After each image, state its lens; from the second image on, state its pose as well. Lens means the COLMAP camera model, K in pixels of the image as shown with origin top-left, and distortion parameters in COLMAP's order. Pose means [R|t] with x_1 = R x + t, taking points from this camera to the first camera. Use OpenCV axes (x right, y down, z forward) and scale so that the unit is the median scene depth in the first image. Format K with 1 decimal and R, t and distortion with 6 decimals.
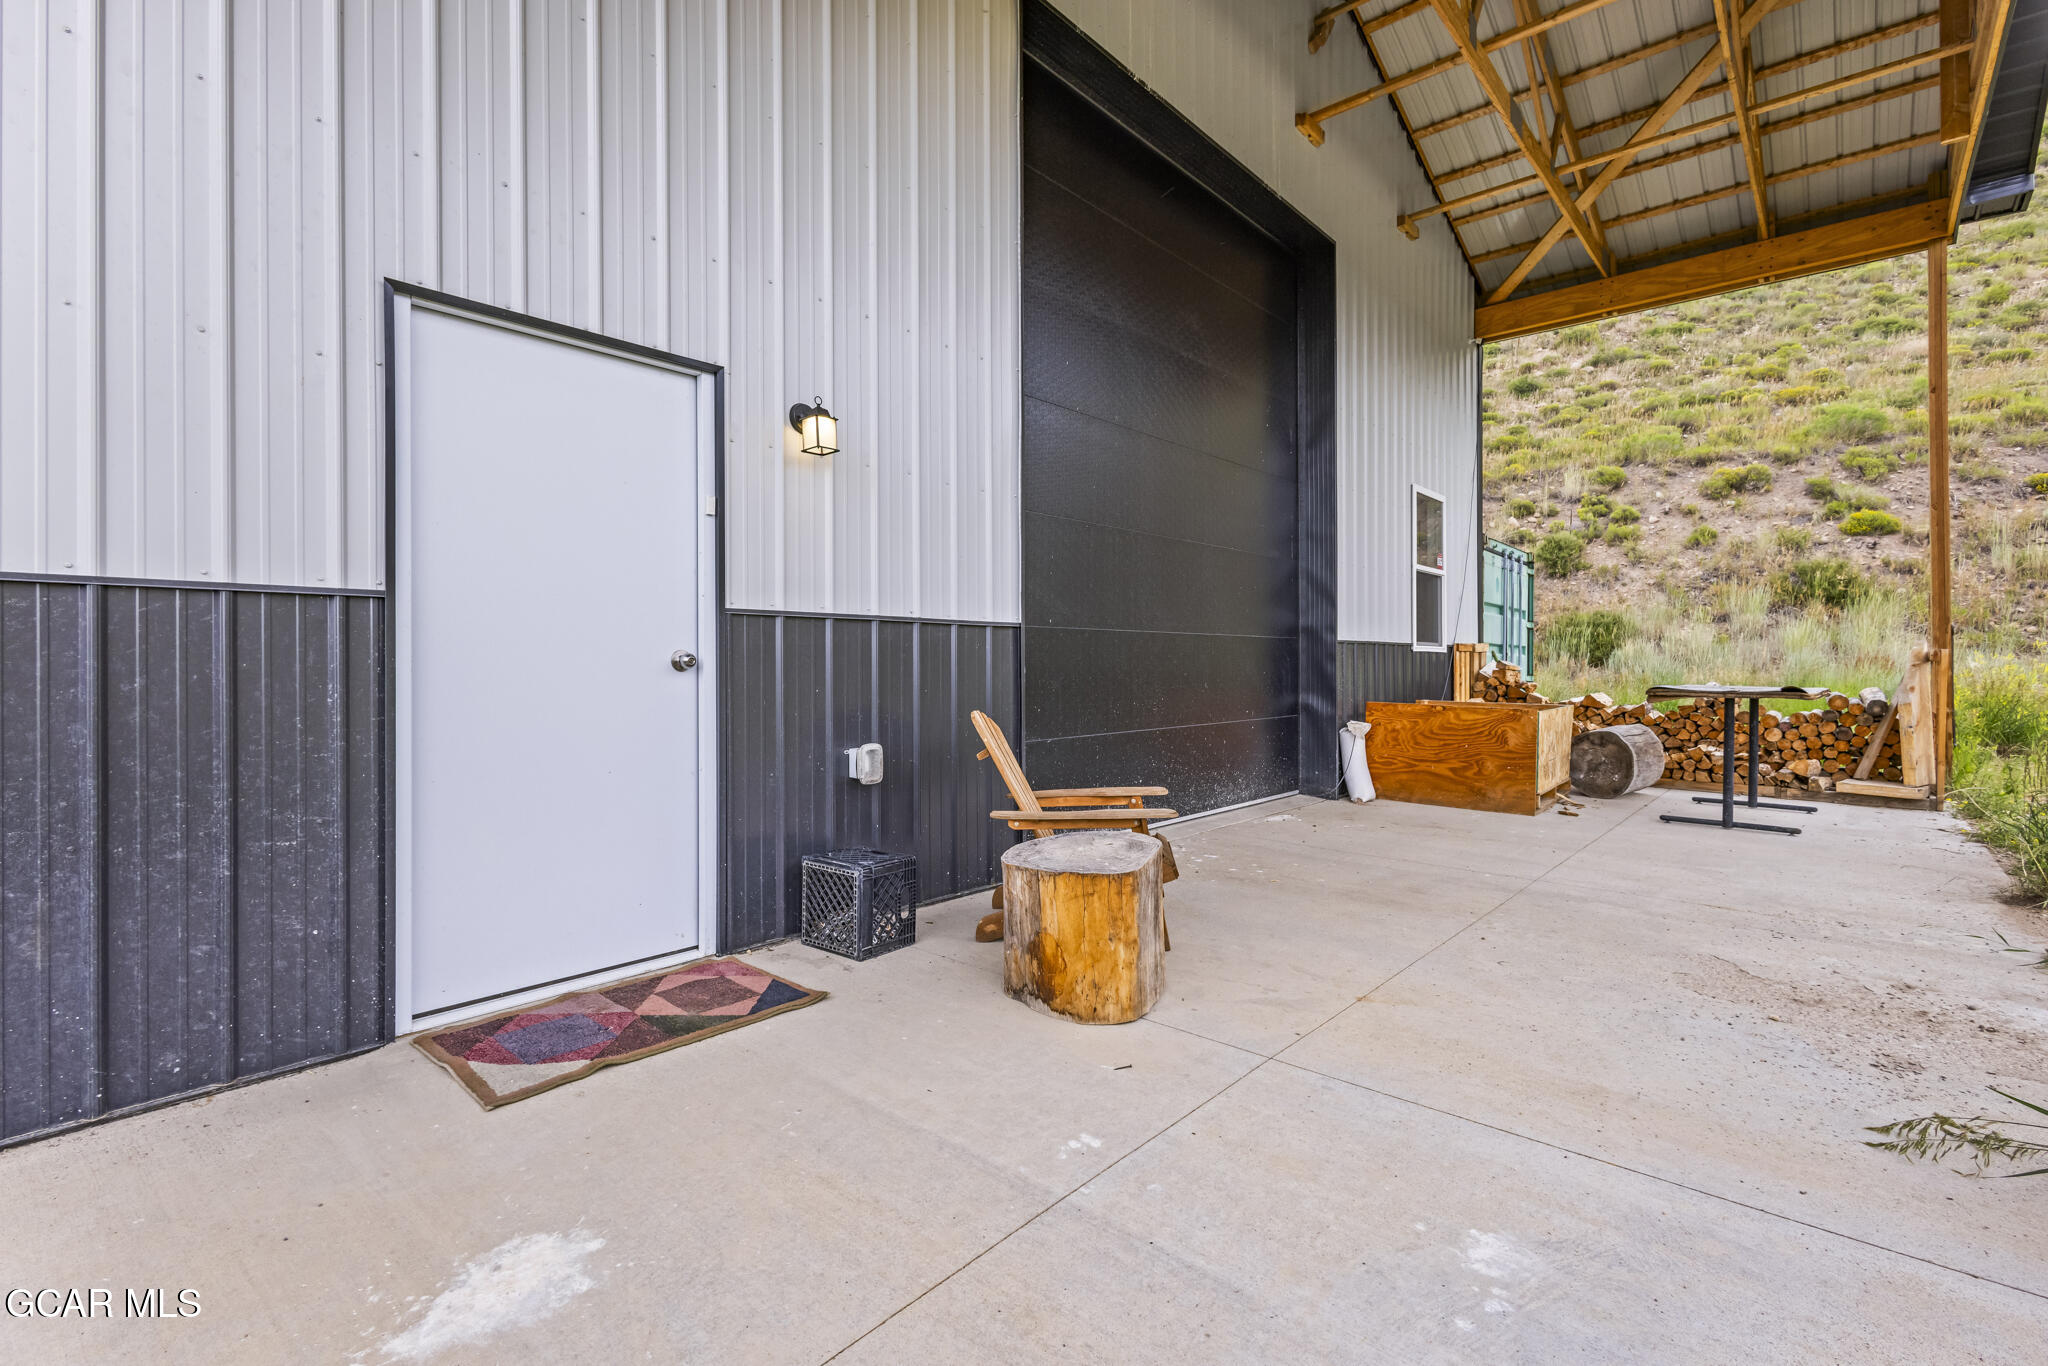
lens RADIAL K [[945.2, 0, 1026.4], [0, 945.2, 670.4], [0, 0, 1]] dist [0.003028, -0.001684]
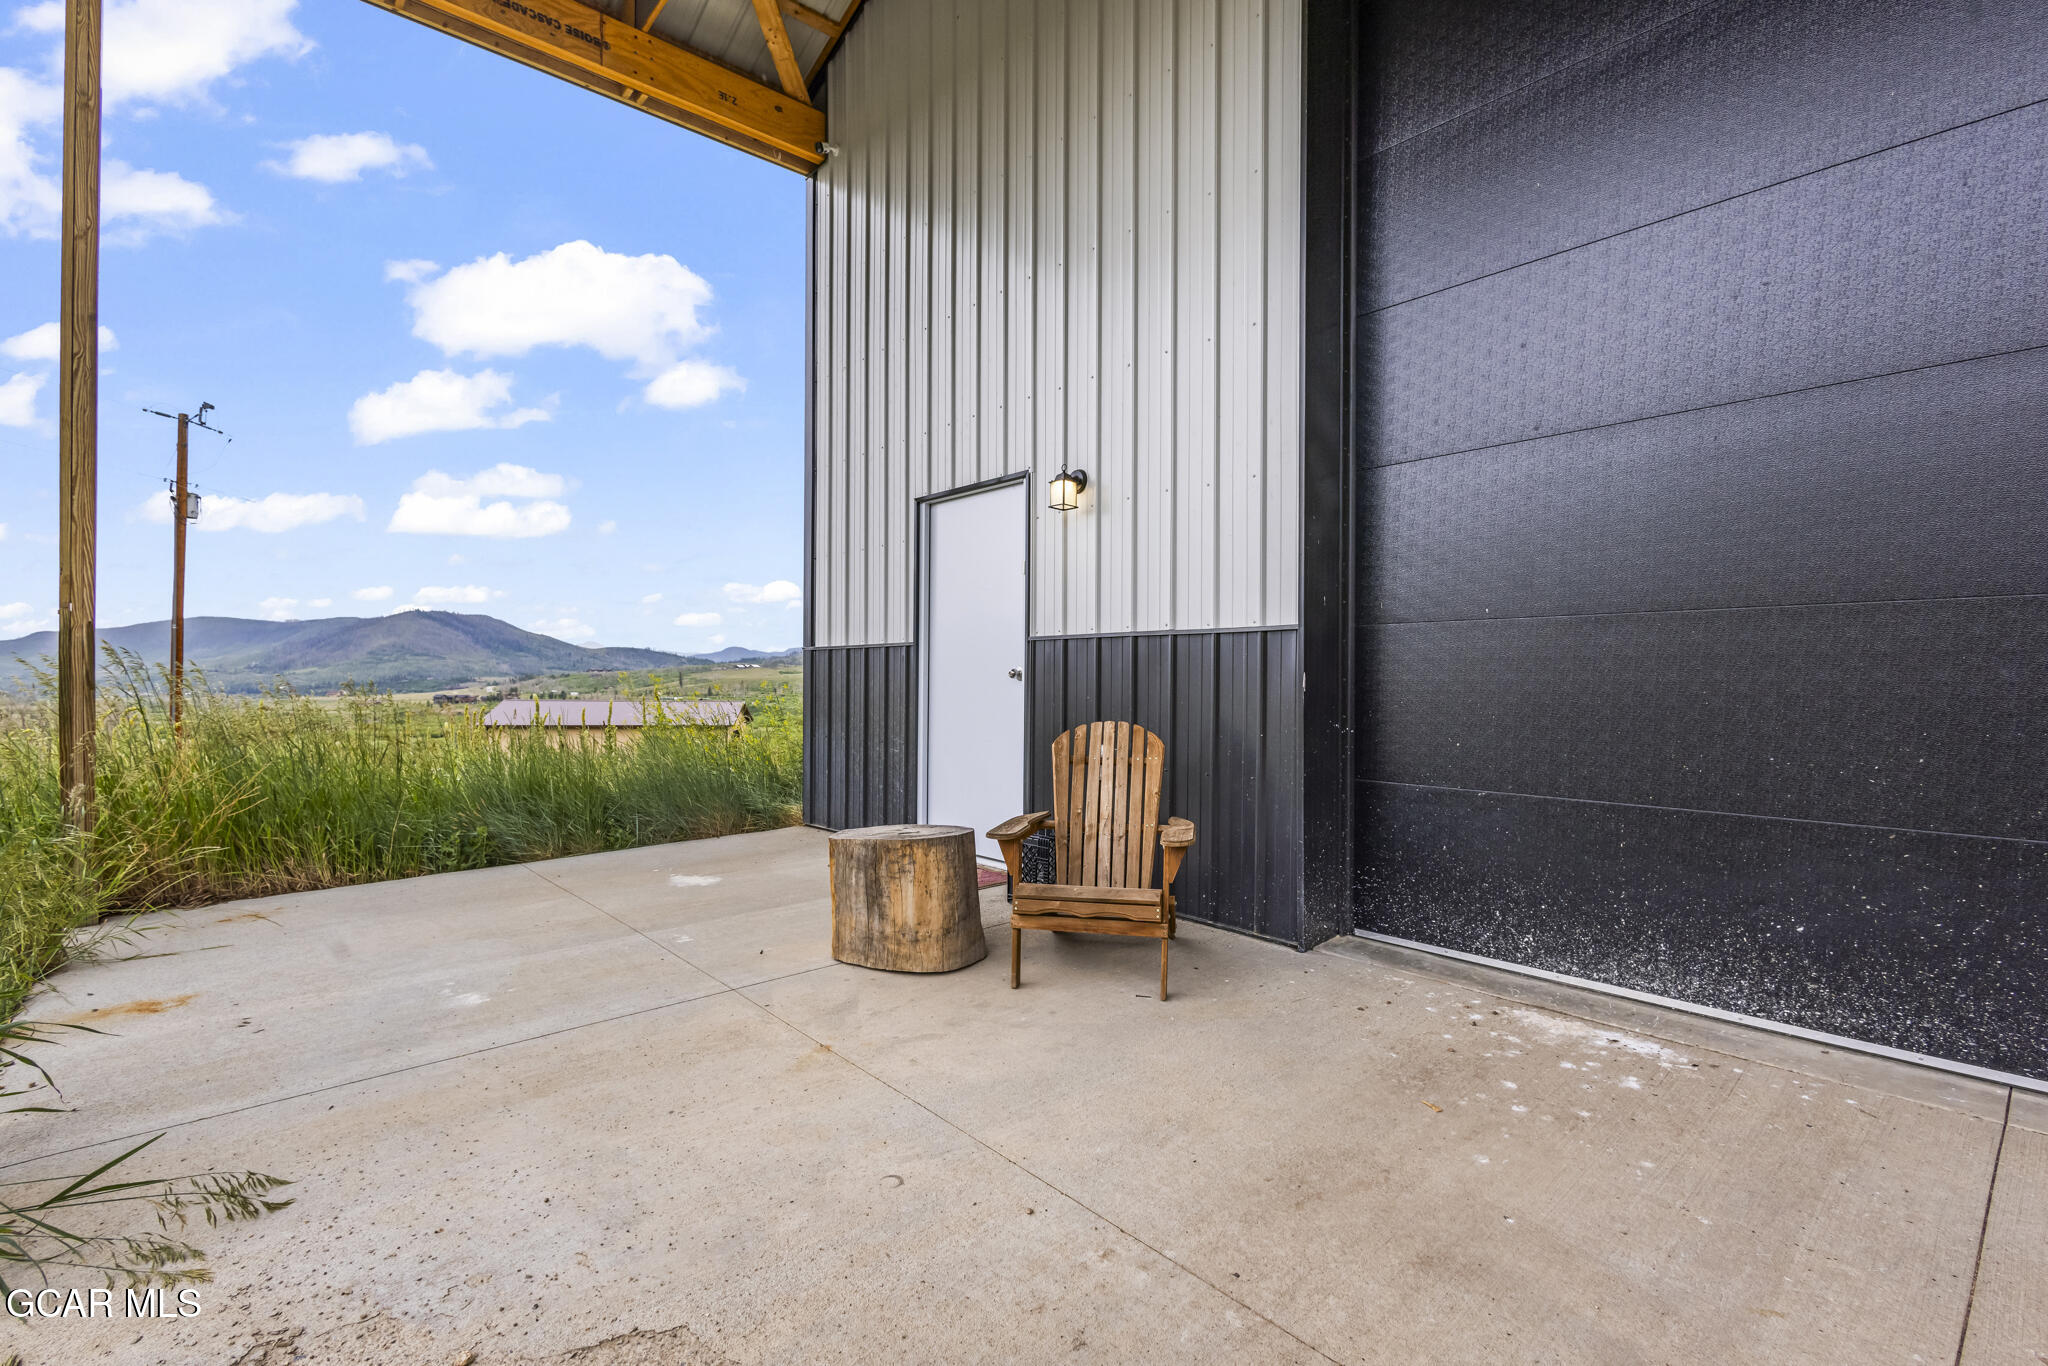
lens RADIAL K [[945.2, 0, 1027.9], [0, 945.2, 676.7], [0, 0, 1]] dist [0.003028, -0.001684]
pose [[-0.136375, -0.000435, -0.990657, 1.226982], [-0.012729, 0.999918, 0.001313, -0.007868], [0.990576, 0.012789, -0.136369, 1.319101]]
